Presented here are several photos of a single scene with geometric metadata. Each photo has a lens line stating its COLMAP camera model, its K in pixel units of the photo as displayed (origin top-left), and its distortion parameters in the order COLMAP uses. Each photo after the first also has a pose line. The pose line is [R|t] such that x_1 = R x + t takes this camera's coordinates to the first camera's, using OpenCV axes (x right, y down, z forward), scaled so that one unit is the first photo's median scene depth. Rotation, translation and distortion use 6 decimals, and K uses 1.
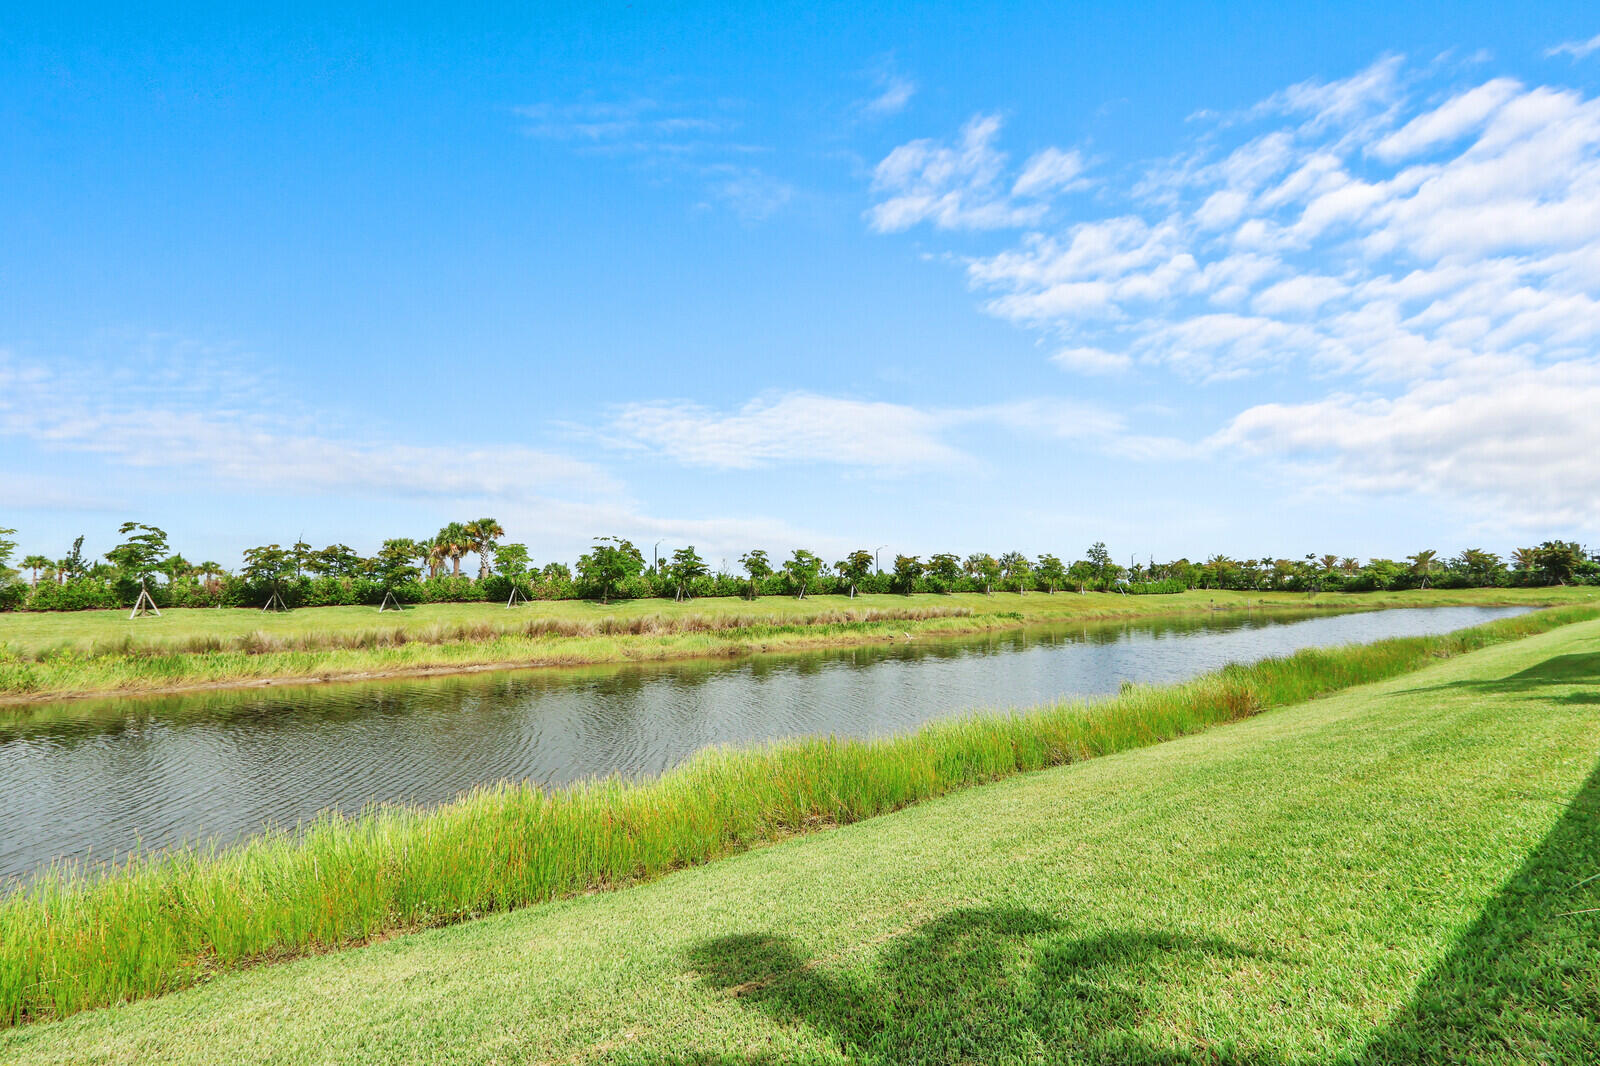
lens RADIAL K [[752.4, 0, 806.6], [0, 752.4, 542.2], [0, 0, 1]] dist [-0.004757, -0.000418]
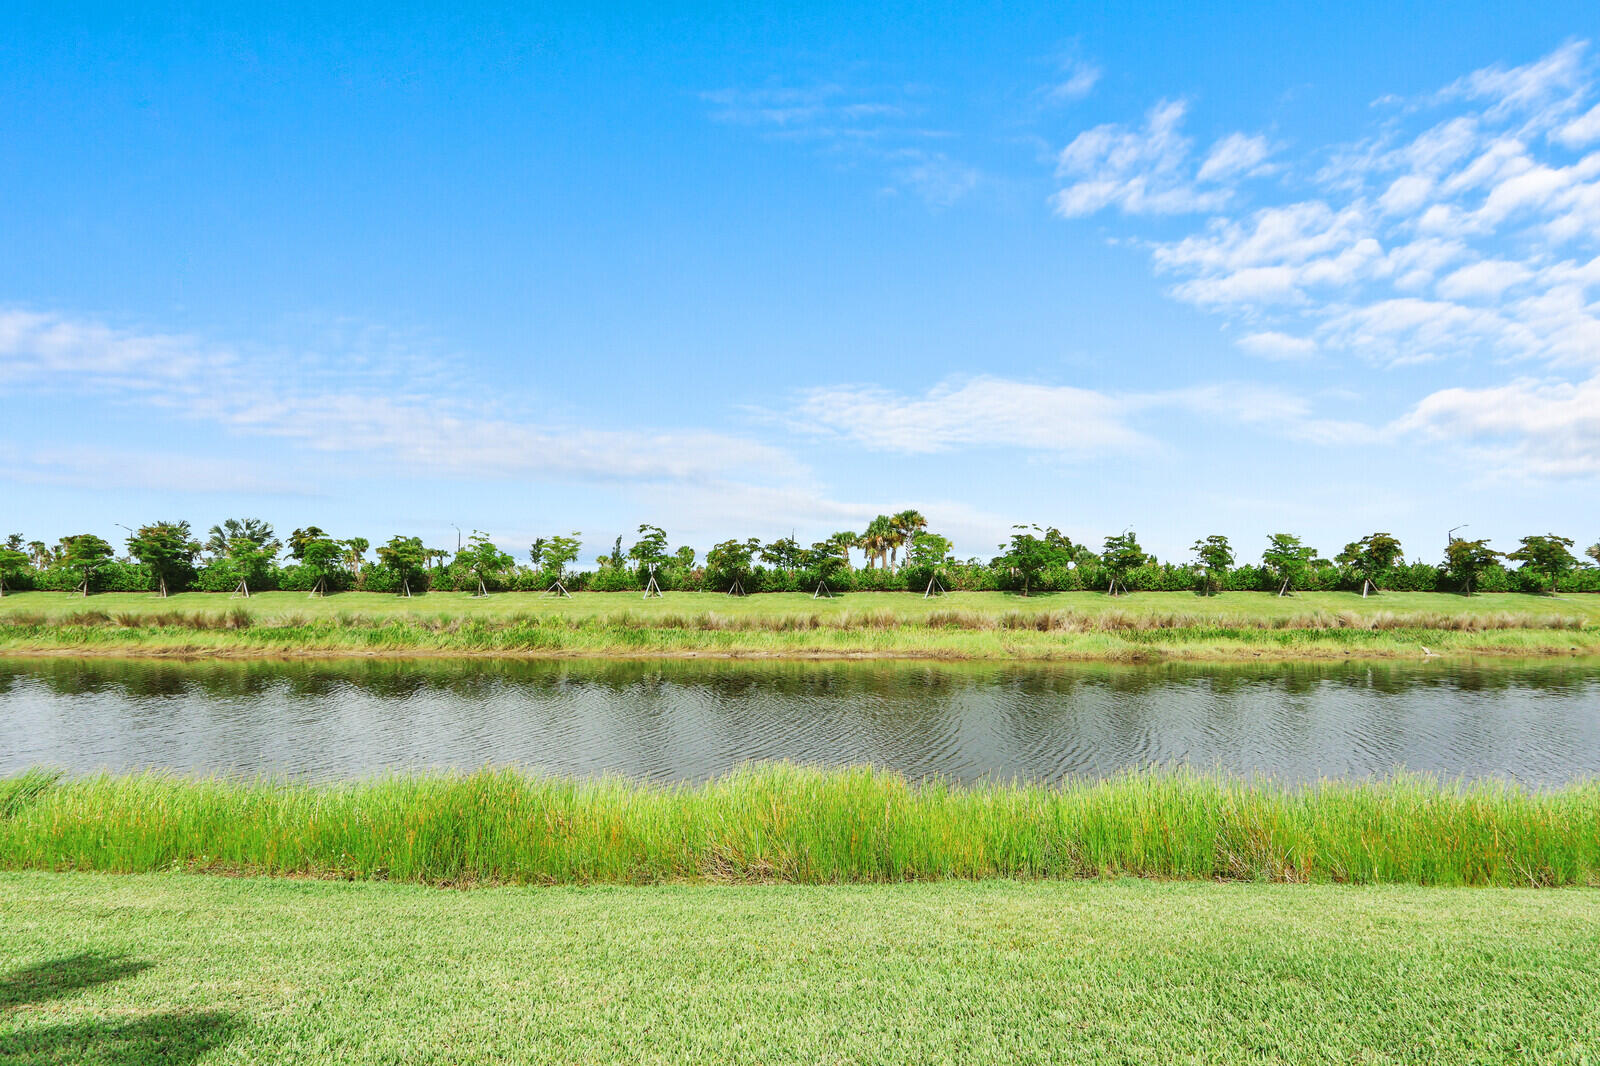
lens RADIAL K [[752.4, 0, 807.3], [0, 752.4, 524.4], [0, 0, 1]] dist [-0.004757, -0.000418]
pose [[0.999996, -0.000141, -0.002805, -0.244569], [0.000159, 0.999979, 0.006421, -0.008339], [0.002804, -0.006422, 0.999975, -0.007716]]
